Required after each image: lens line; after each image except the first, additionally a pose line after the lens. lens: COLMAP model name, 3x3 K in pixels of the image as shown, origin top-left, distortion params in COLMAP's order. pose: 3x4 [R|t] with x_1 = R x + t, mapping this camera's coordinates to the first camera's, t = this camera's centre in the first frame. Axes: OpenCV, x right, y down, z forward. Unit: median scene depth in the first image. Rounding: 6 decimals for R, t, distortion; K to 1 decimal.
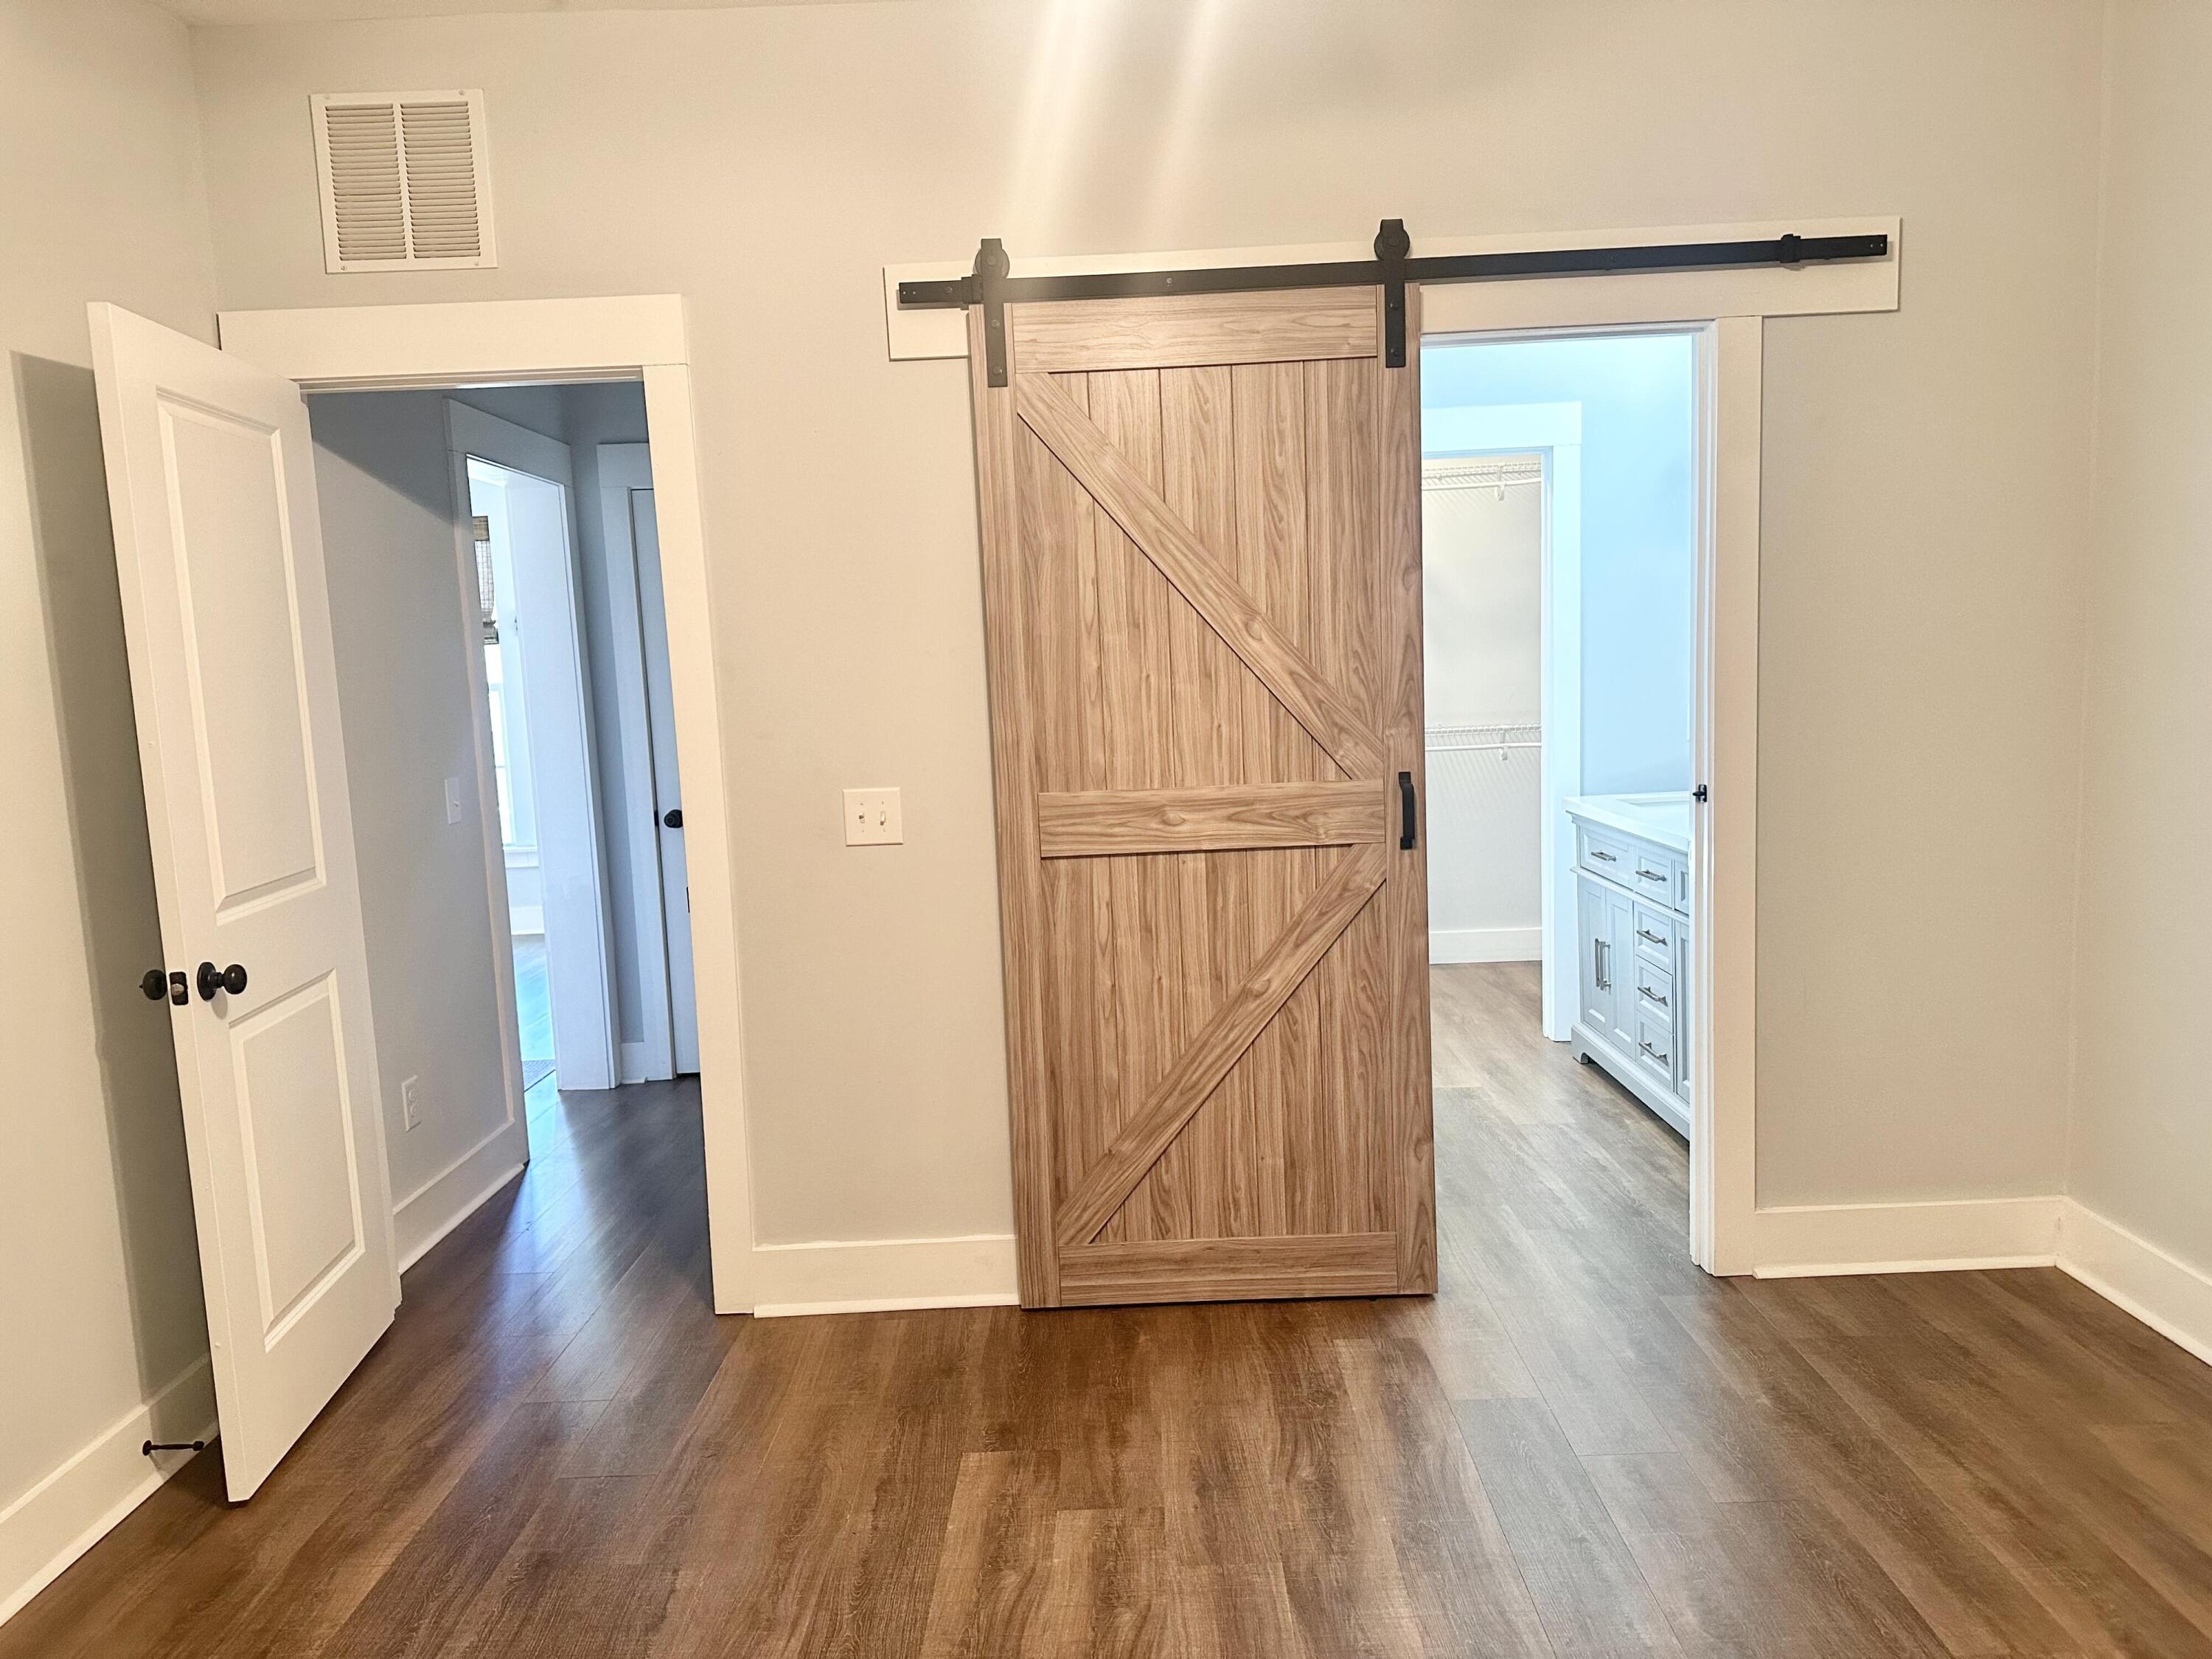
lens RADIAL K [[1552.8, 0, 1106.0], [0, 1552.8, 829.5], [0, 0, 1]] dist [0.081396, -0.074476]
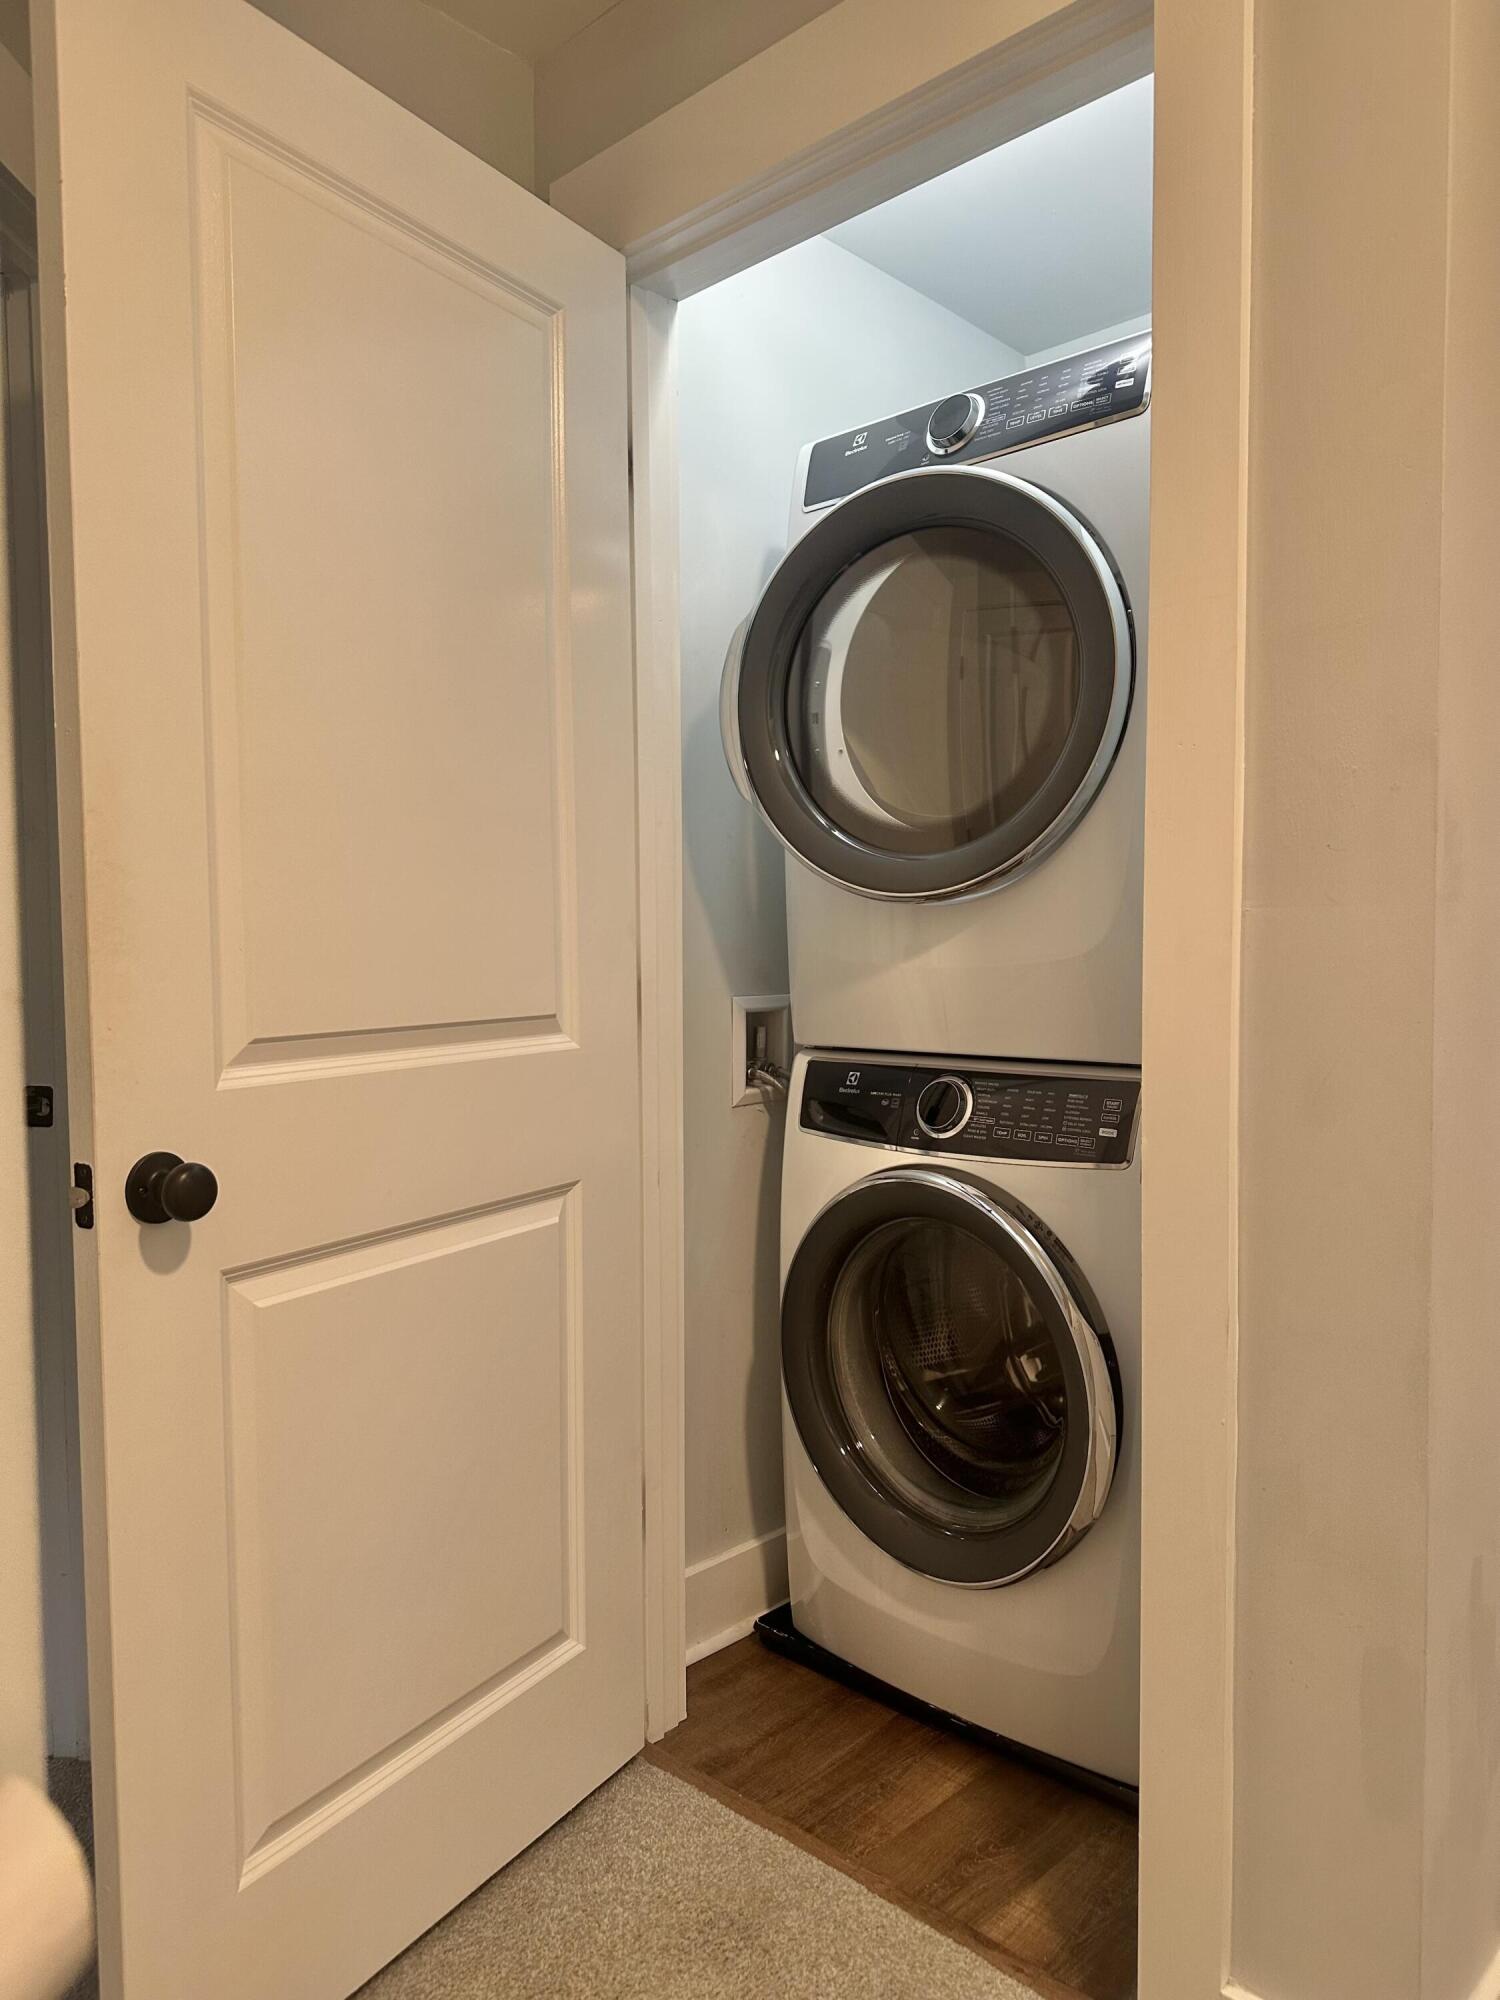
lens RADIAL K [[1404.0, 0, 750.0], [0, 1404.0, 1000.0], [0, 0, 1]] dist [0.081396, -0.074476]
pose [[0.781859, 0.071389, -0.619355, -0.105882], [-0.092900, 0.995672, -0.002509, 0.013211], [0.616495, 0.059500, 0.785107, 0.657015]]
